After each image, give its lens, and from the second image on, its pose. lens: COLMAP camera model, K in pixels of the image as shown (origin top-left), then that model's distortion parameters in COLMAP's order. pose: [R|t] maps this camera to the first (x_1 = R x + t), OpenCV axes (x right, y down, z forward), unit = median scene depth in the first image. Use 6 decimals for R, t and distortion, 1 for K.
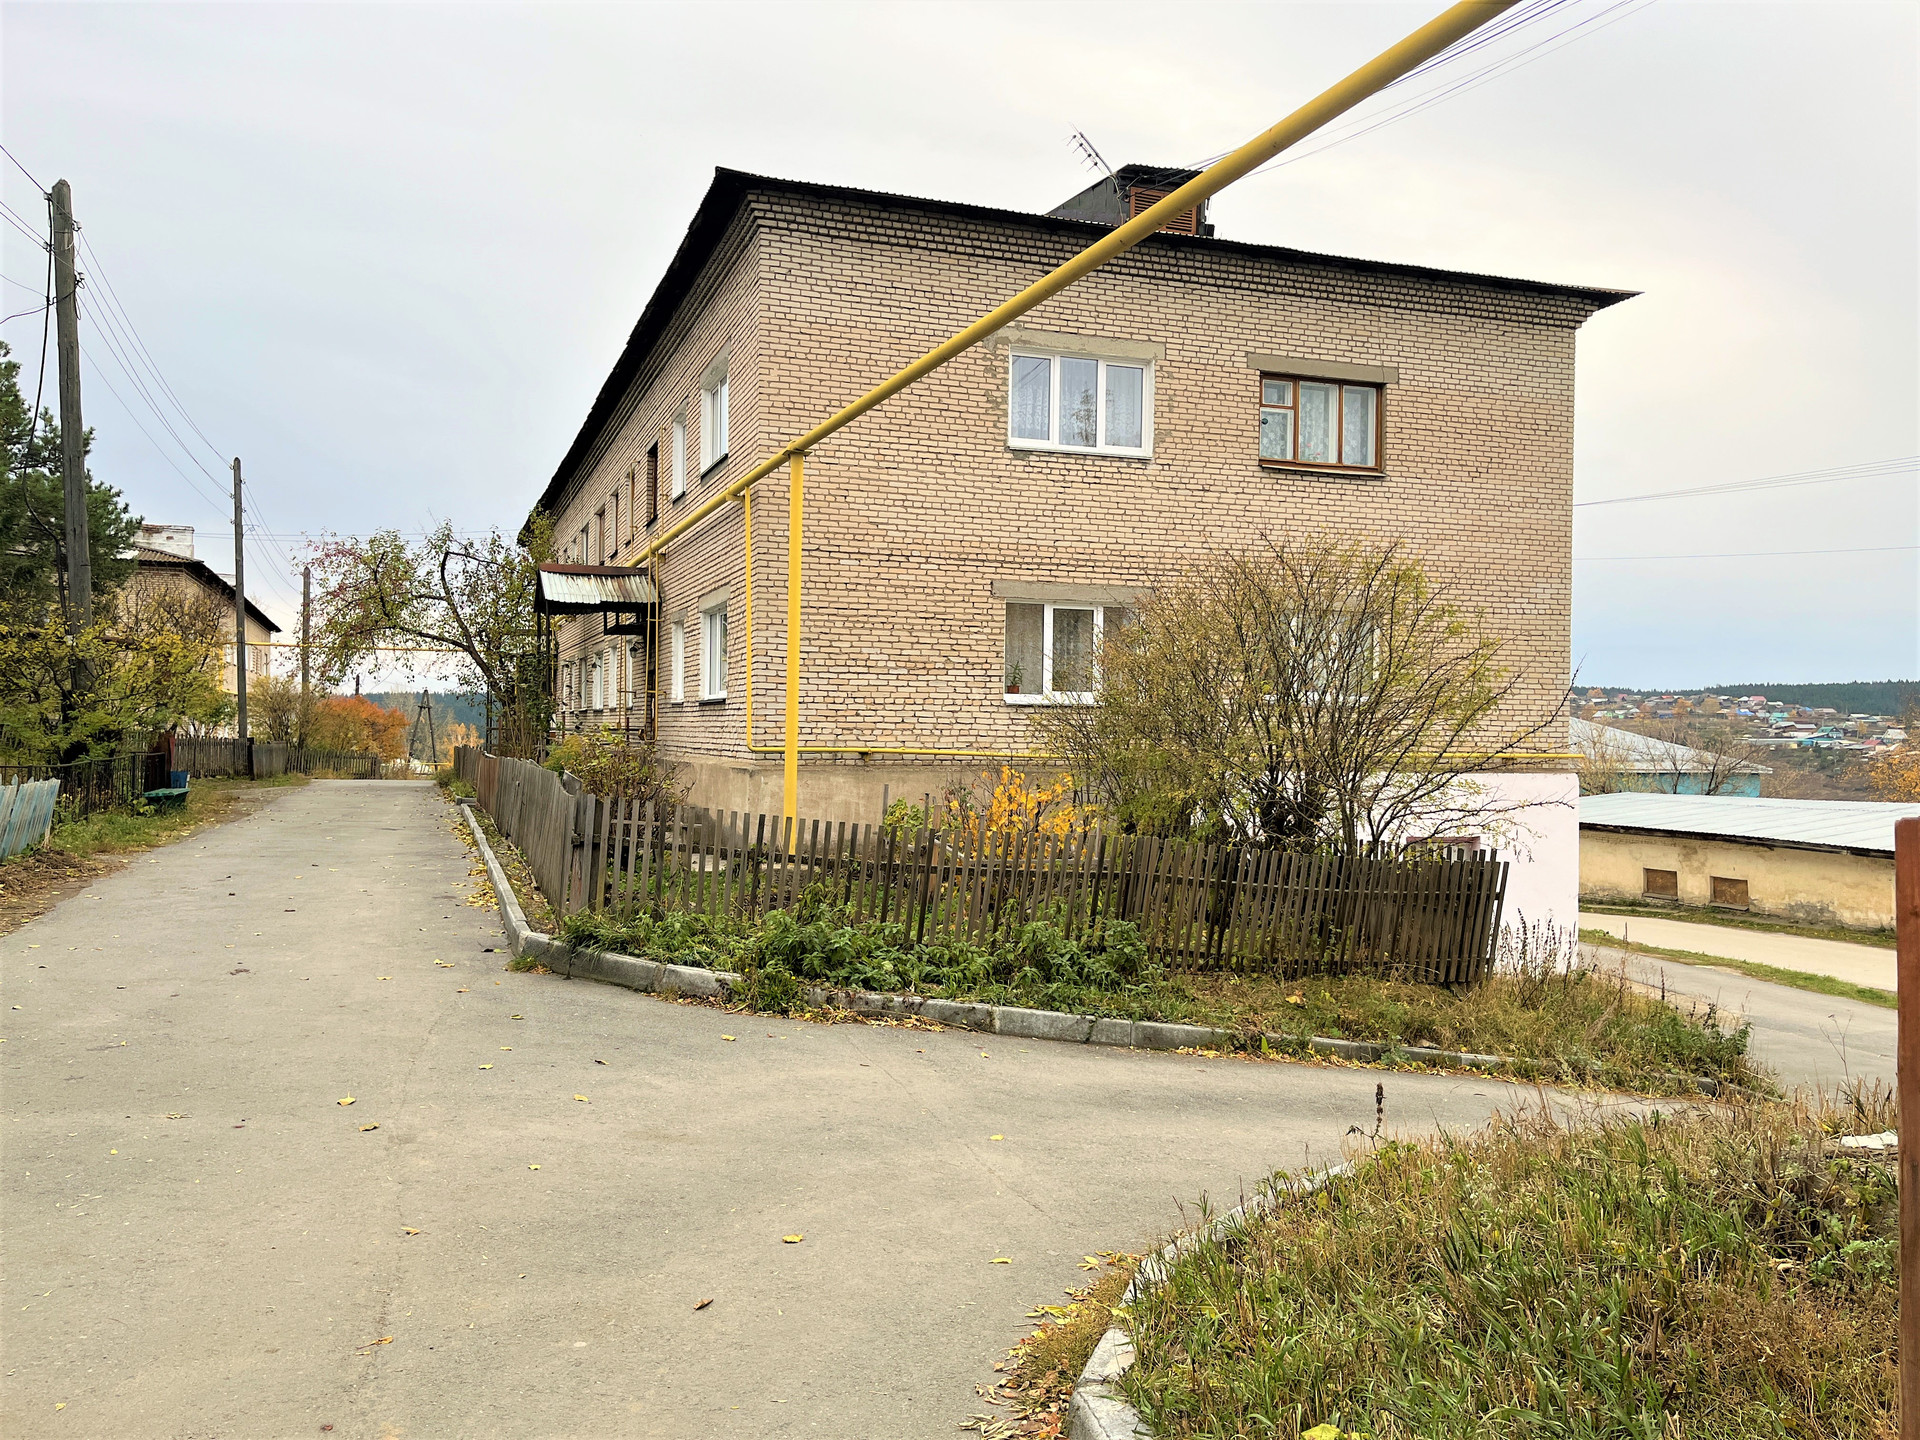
lens RADIAL K [[1443.9, 0, 968.9], [0, 1443.9, 721.6], [0, 0, 1]] dist [0.037438, -0.044617]
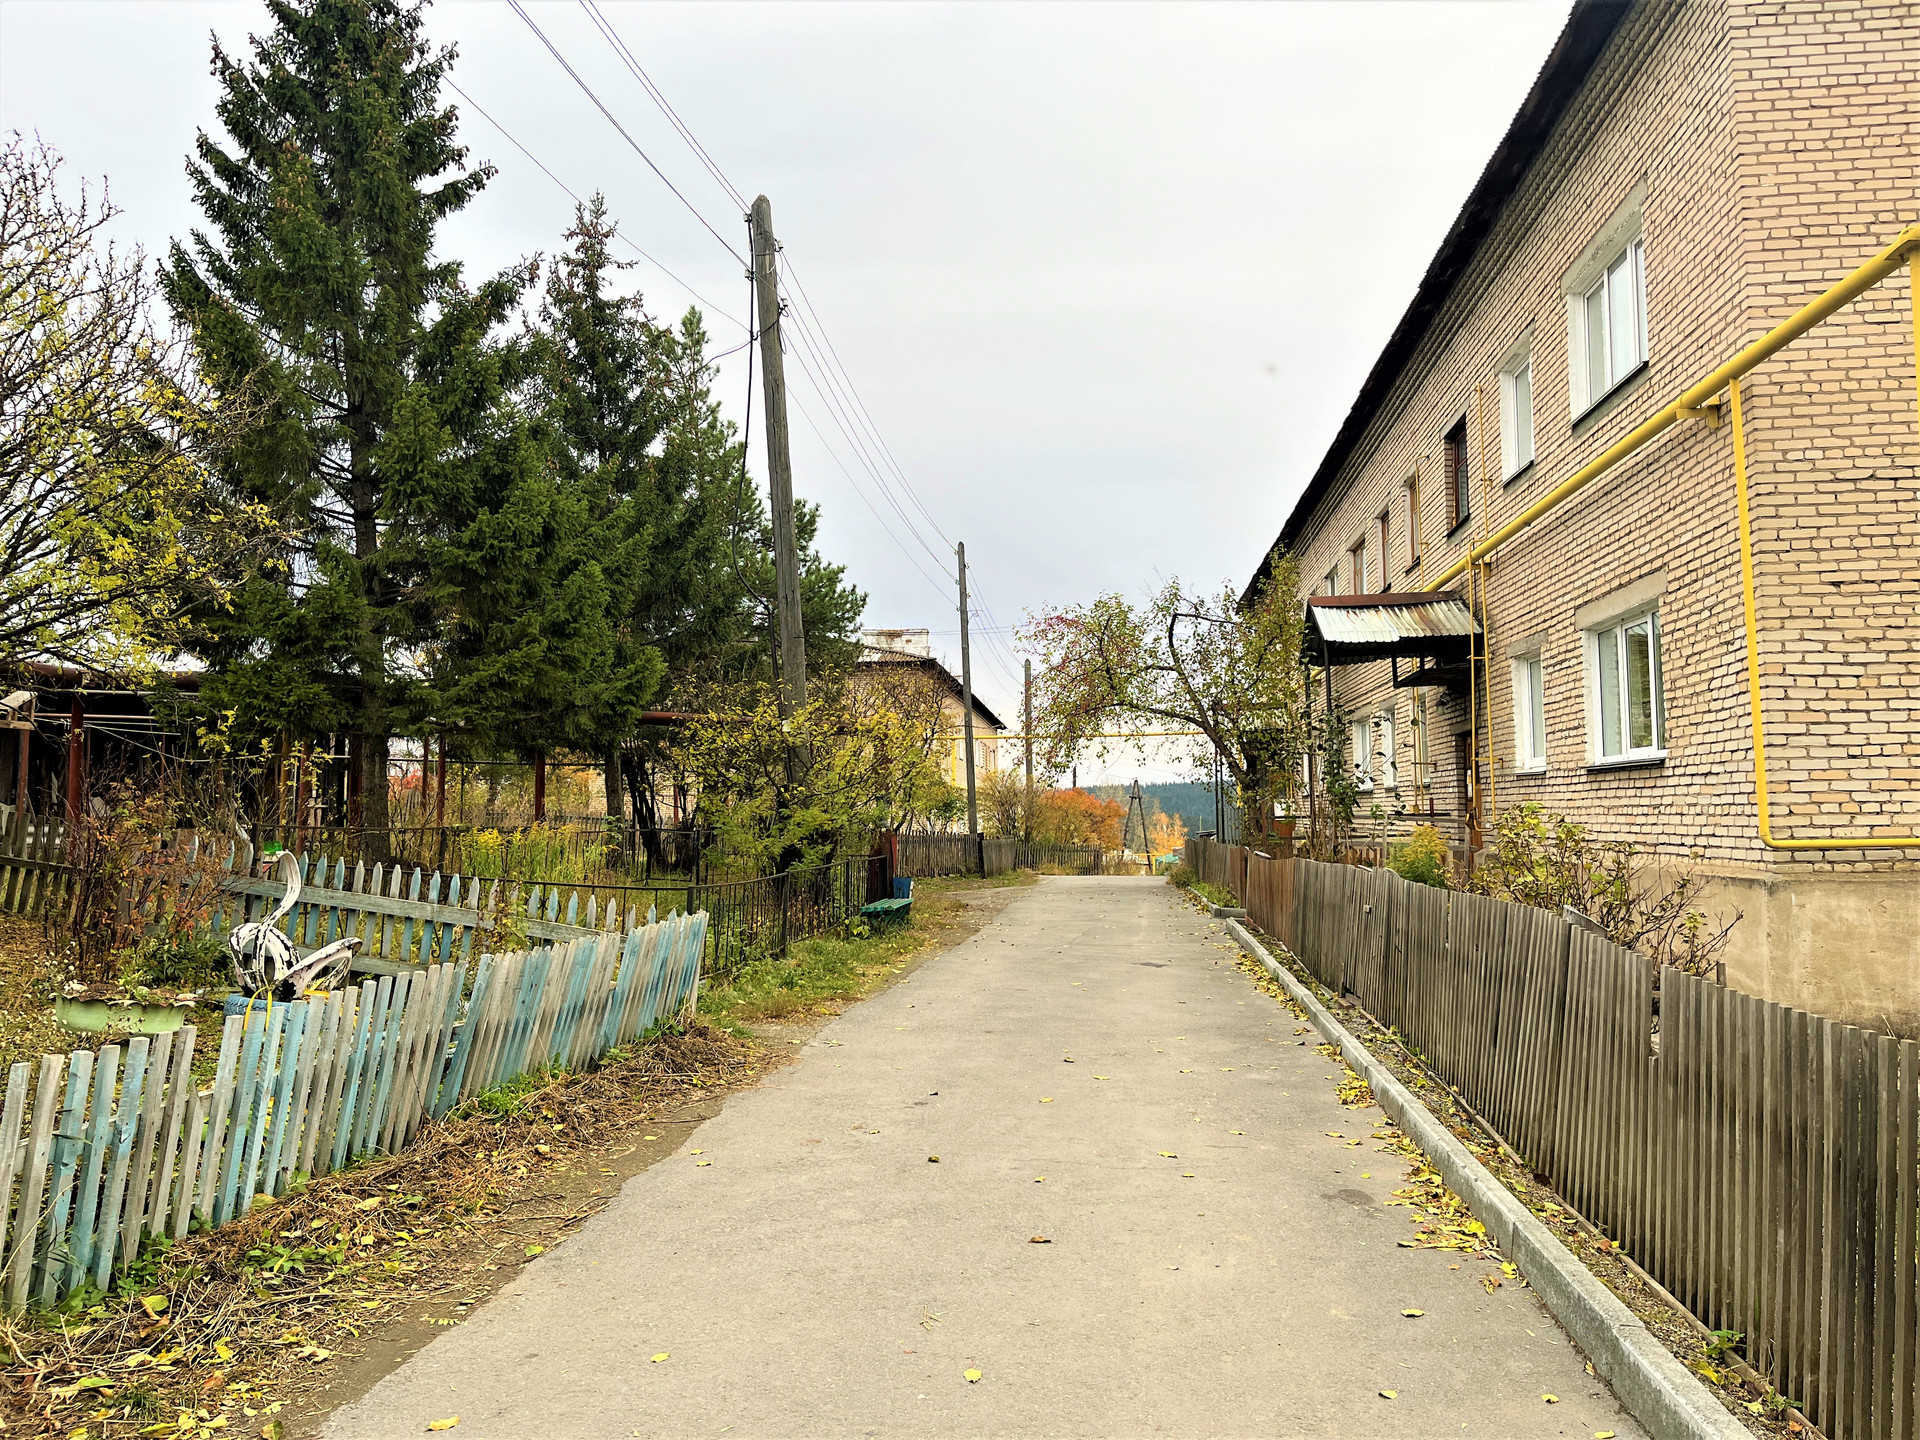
lens RADIAL K [[1443.9, 0, 957.2], [0, 1443.9, 713.8], [0, 0, 1]] dist [0.037438, -0.044617]
pose [[0.887716, -0.057636, -0.456770, -0.106099], [0.028031, 0.997059, -0.071334, 0.000251], [0.459537, 0.050520, 0.886720, 0.223951]]
